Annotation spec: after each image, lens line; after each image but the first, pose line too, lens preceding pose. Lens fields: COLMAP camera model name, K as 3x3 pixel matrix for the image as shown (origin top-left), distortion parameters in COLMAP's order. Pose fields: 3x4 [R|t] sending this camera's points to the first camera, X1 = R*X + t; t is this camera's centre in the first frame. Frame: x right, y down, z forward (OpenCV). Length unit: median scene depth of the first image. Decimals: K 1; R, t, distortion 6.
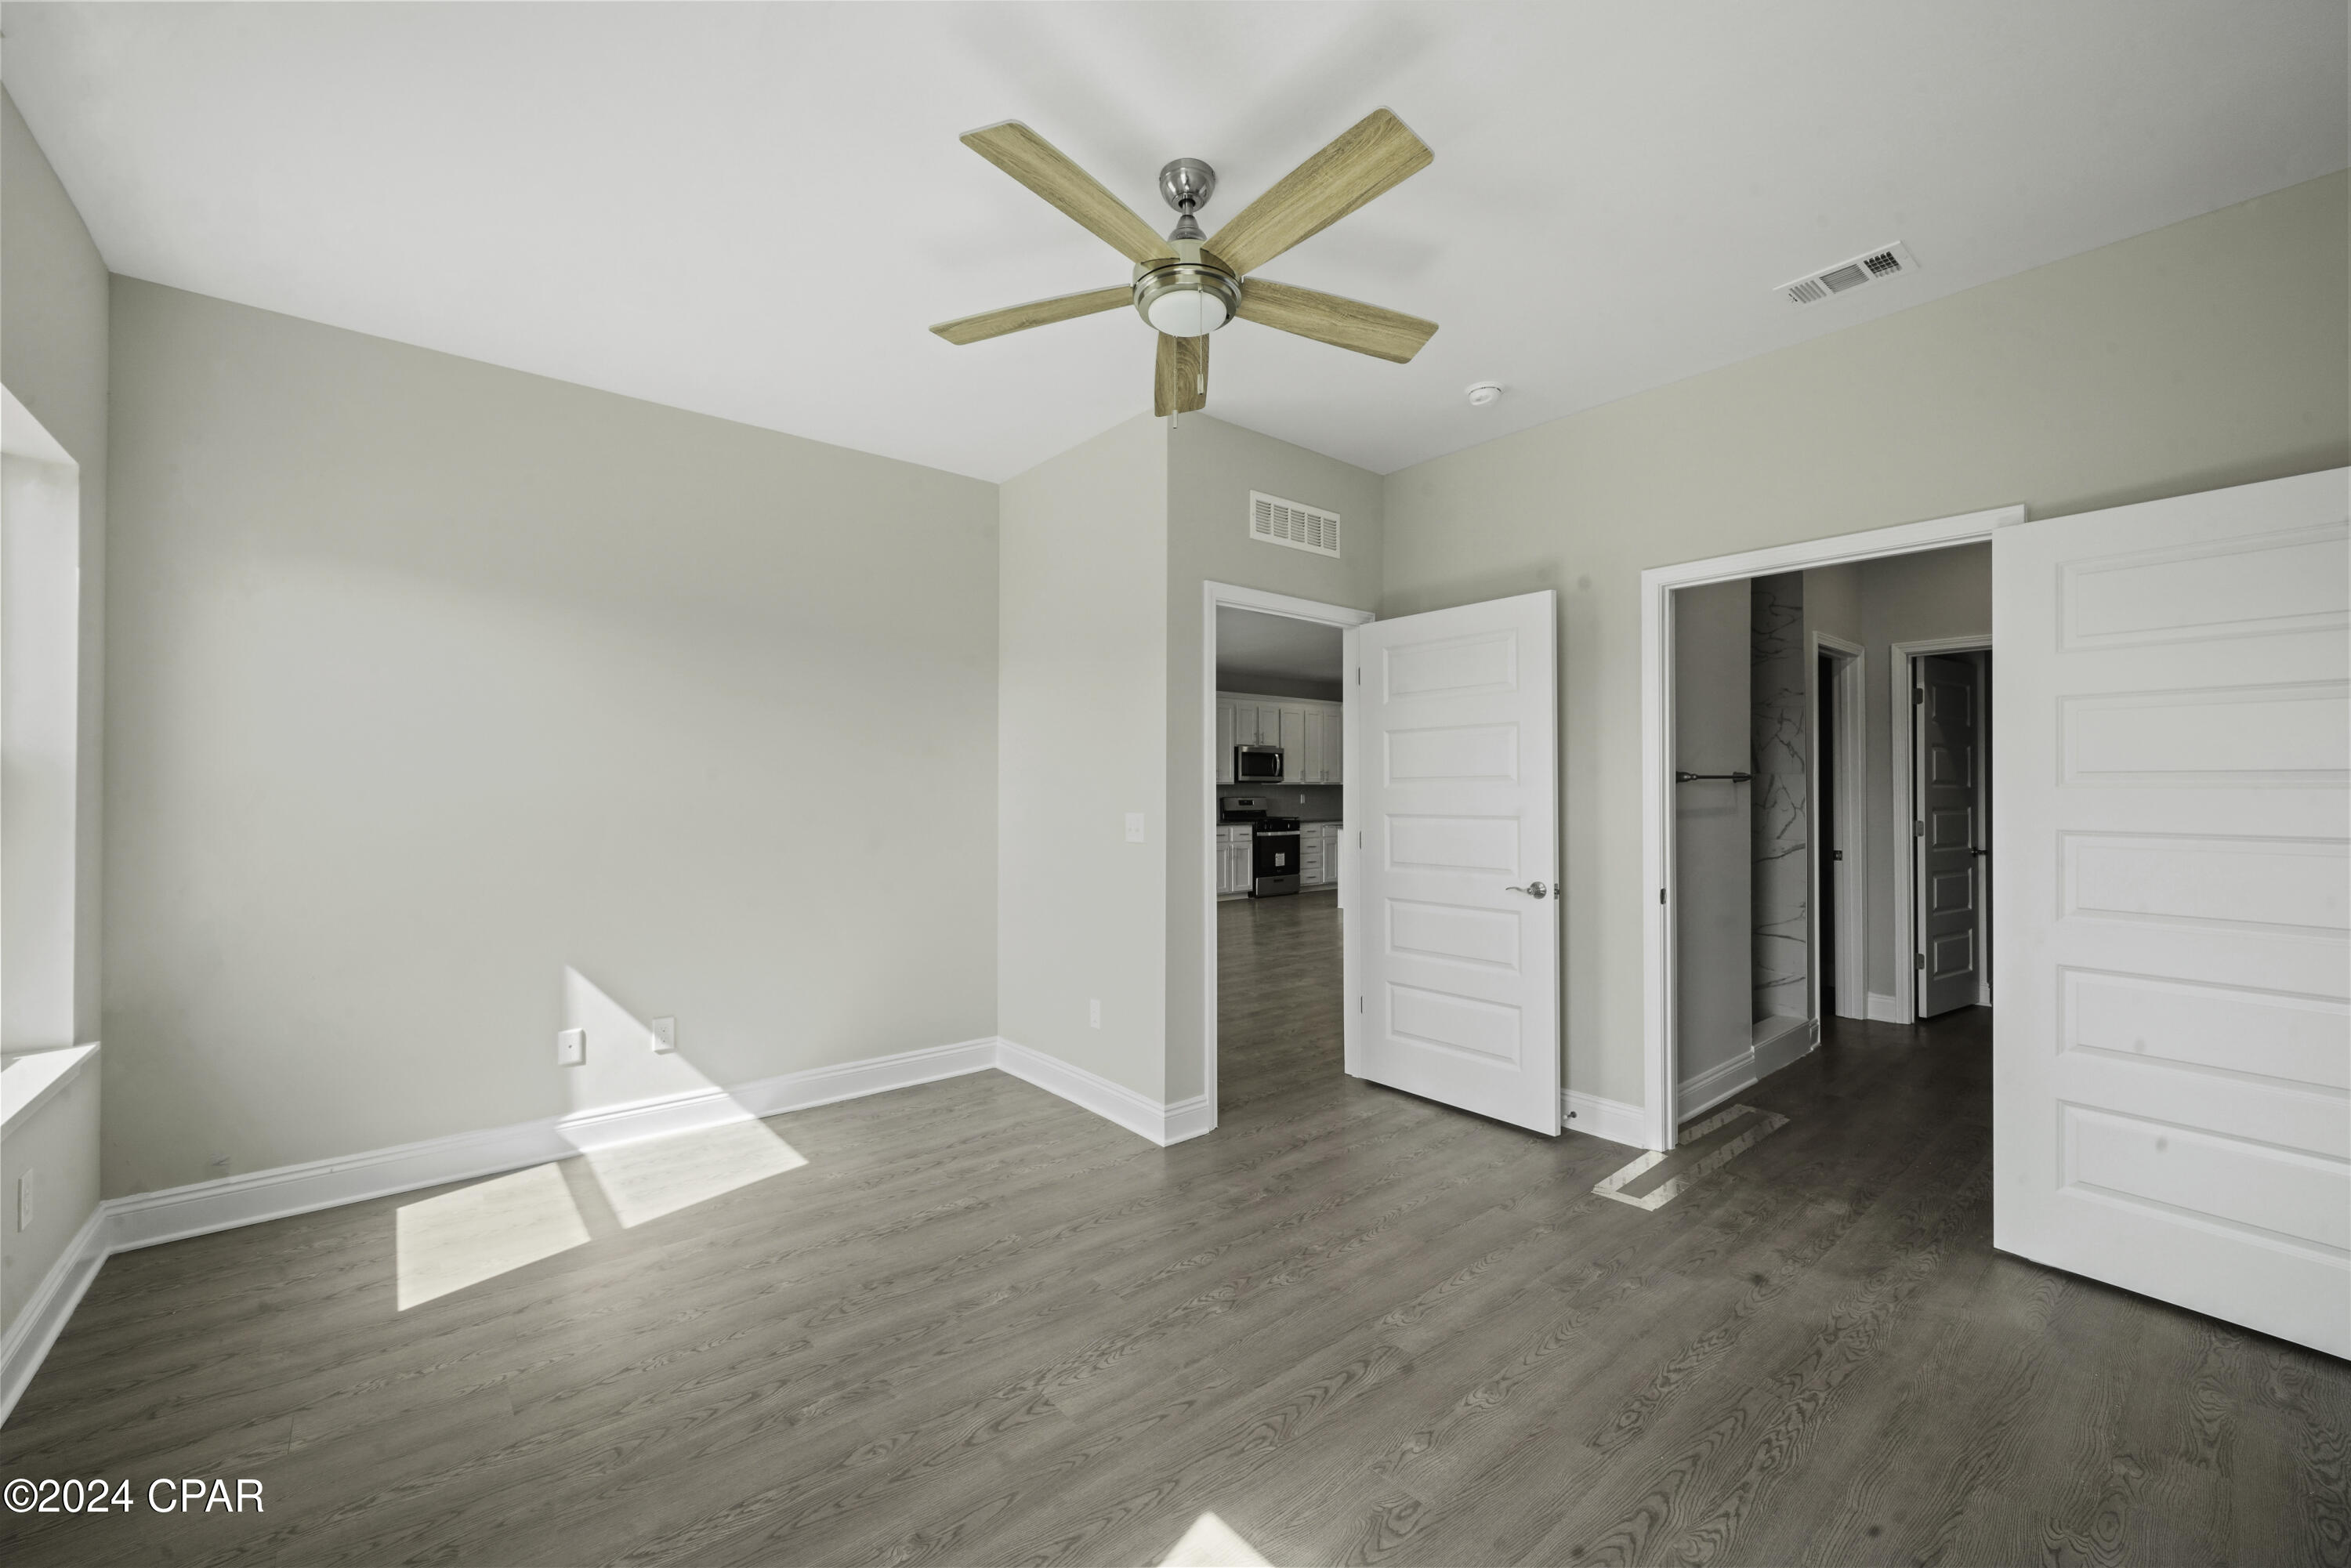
lens RADIAL K [[938.8, 0, 1165.6], [0, 938.8, 782.8], [0, 0, 1]] dist [-0.002531, 0.000197]
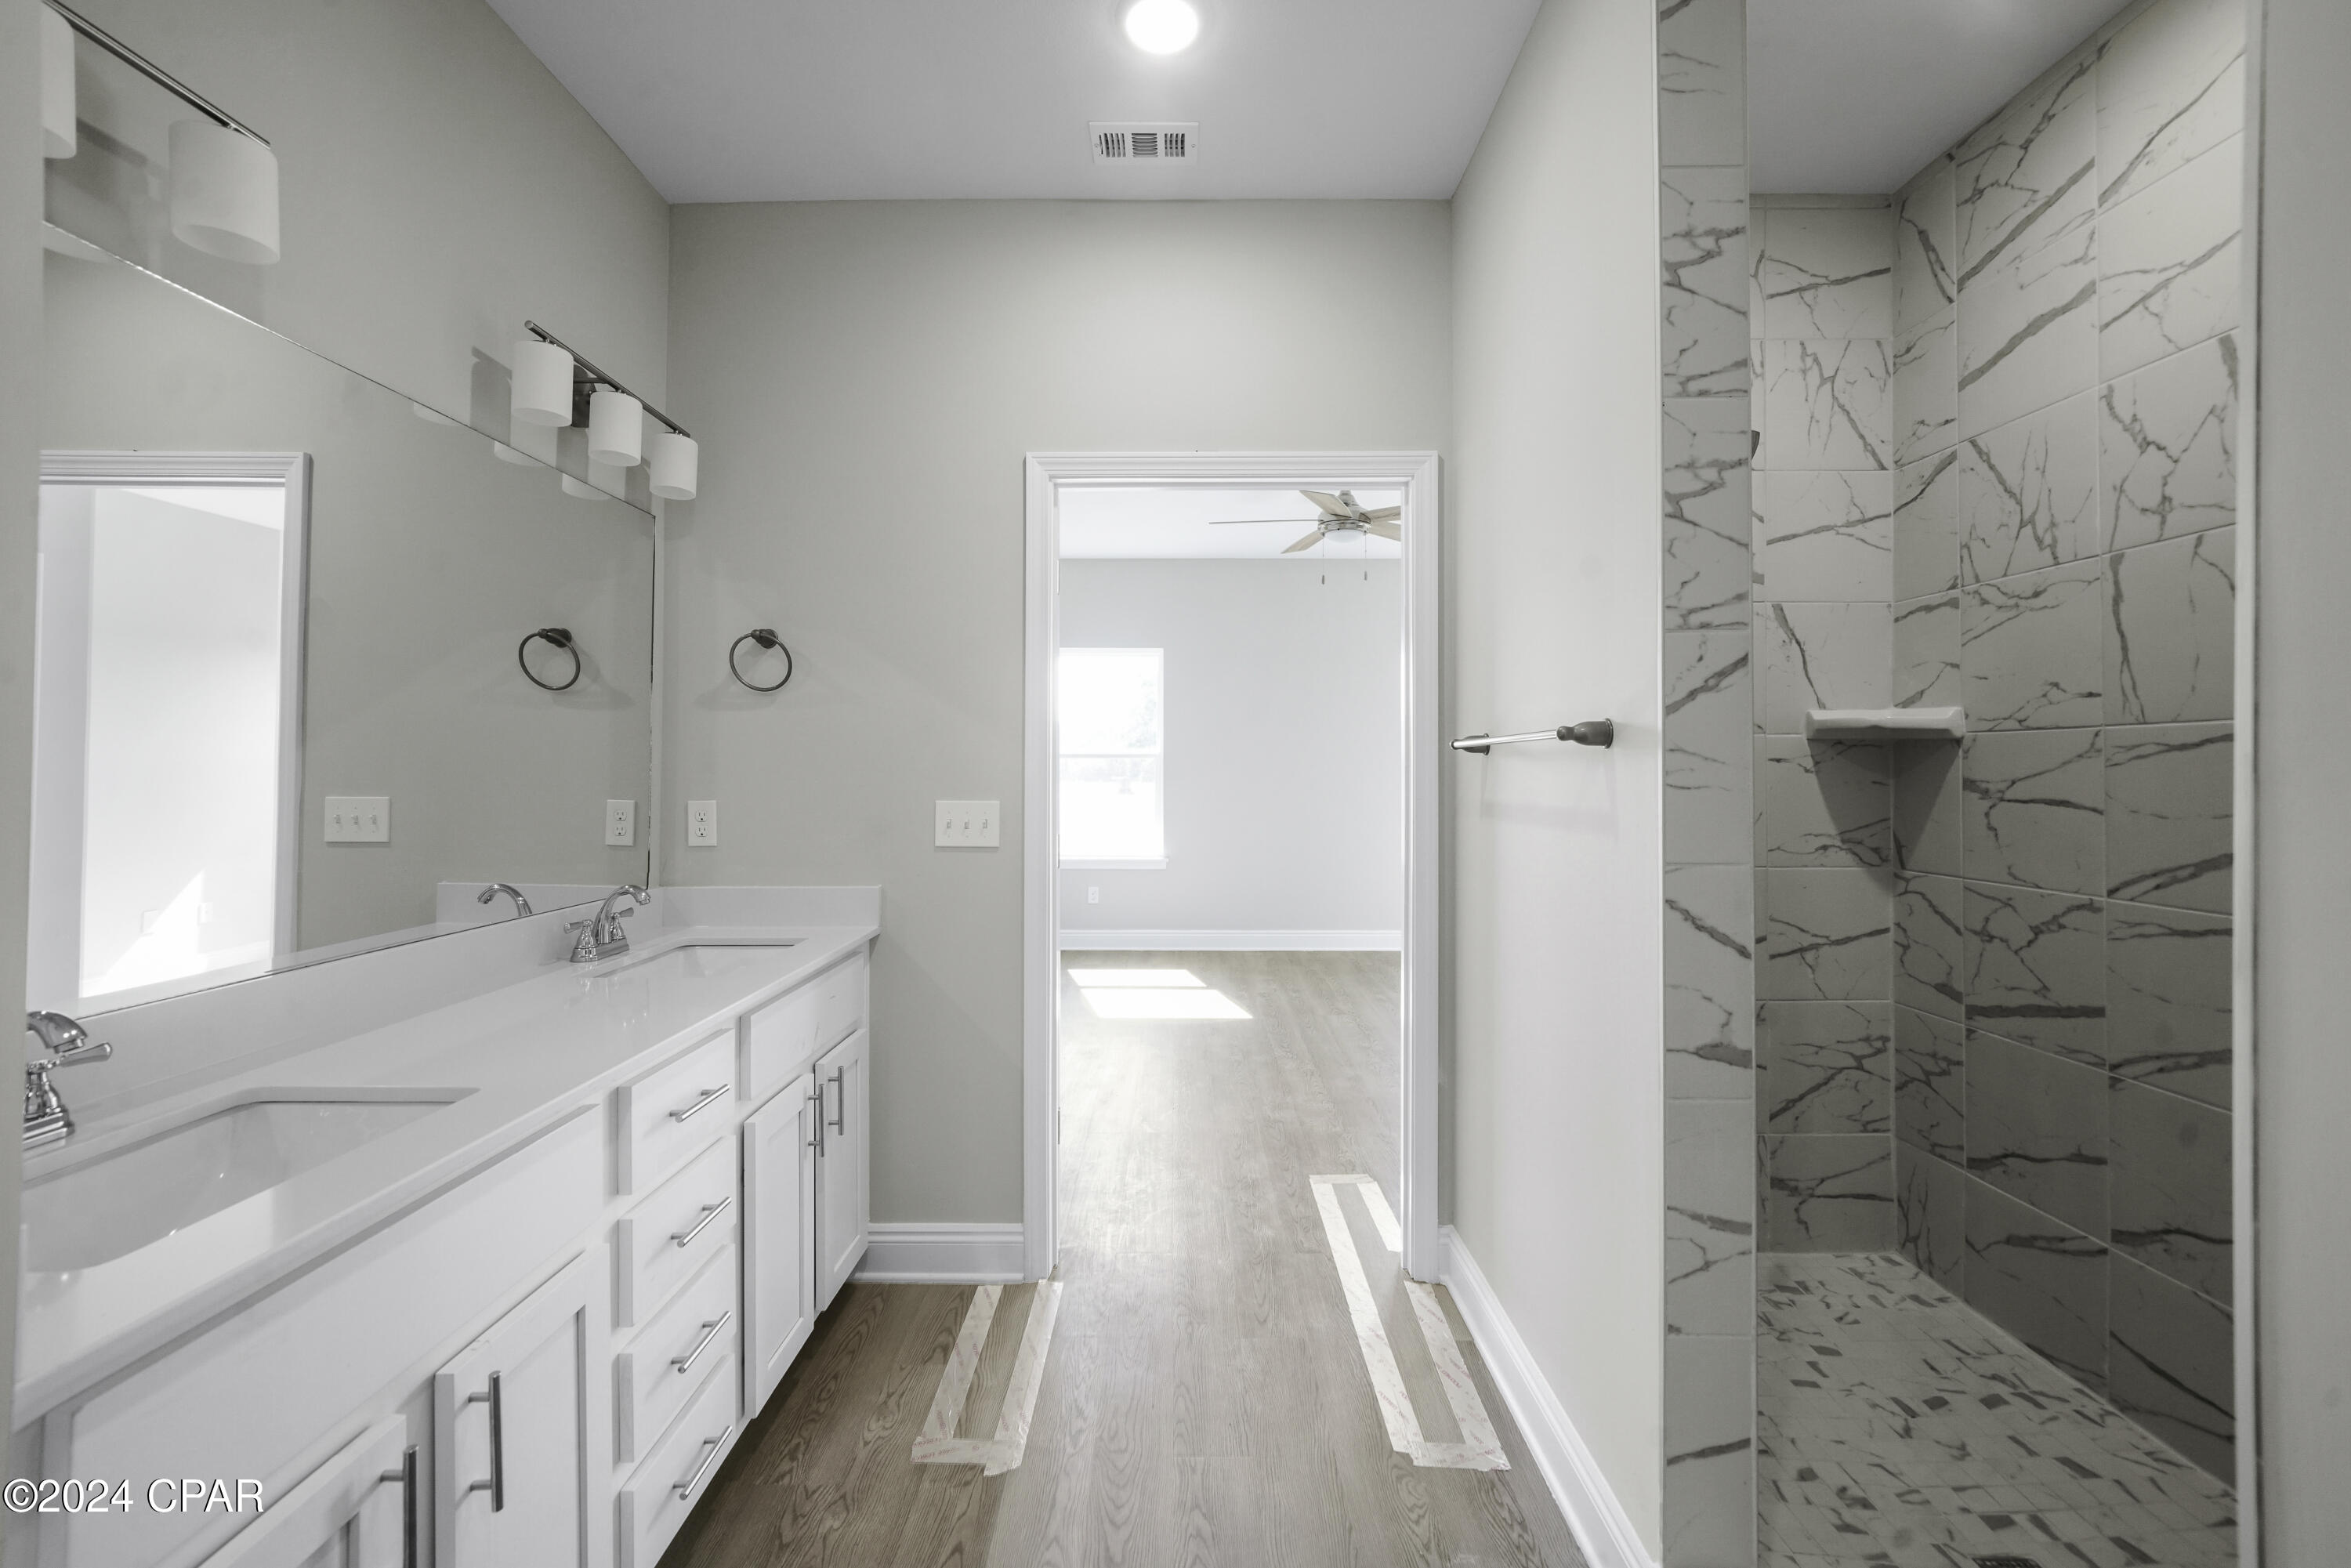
lens RADIAL K [[938.8, 0, 1165.6], [0, 938.8, 782.8], [0, 0, 1]] dist [-0.002531, 0.000197]
pose [[-0.646217, 0.017818, -0.762946, 1.739881], [0.009818, 0.999839, 0.015034, 0.011766], [0.763091, 0.002224, -0.646288, 1.923381]]
